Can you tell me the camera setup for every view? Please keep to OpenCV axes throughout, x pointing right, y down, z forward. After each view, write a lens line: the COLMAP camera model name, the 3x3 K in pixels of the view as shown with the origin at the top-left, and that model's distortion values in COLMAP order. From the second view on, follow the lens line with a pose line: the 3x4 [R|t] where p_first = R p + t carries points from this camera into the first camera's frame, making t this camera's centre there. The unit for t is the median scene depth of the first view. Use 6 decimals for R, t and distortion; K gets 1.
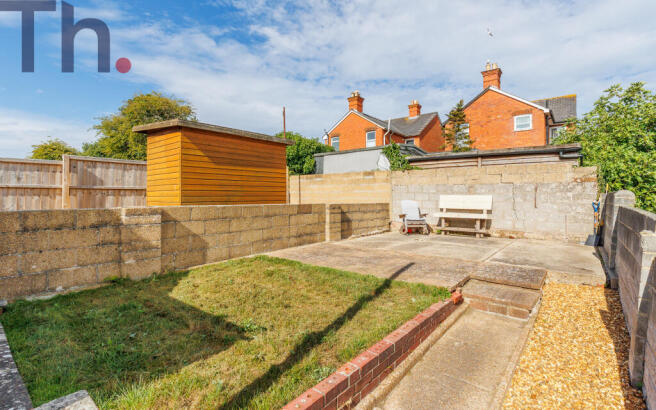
lens RADIAL K [[319.3, 0, 329.8], [0, 319.3, 195.1], [0, 0, 1]] dist [0.003038, -0.000214]
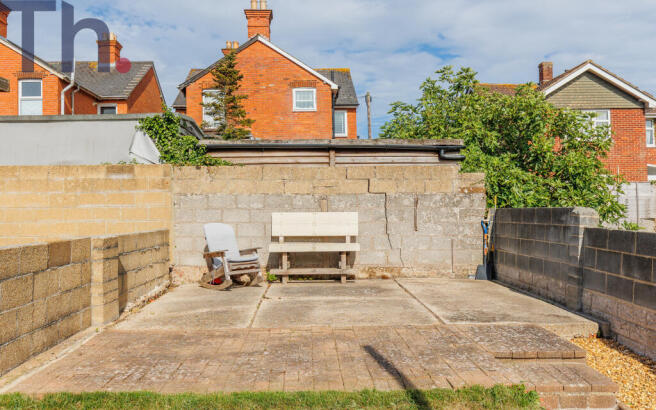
lens RADIAL K [[557.9, 0, 327.8], [0, 557.9, 194.0], [0, 0, 1]] dist [0.005732, 0.001444]
pose [[0.762225, 0.007517, 0.647268, -0.228819], [0.008543, 0.999729, -0.021671, -0.011589], [-0.647256, 0.022048, 0.761954, 0.197157]]
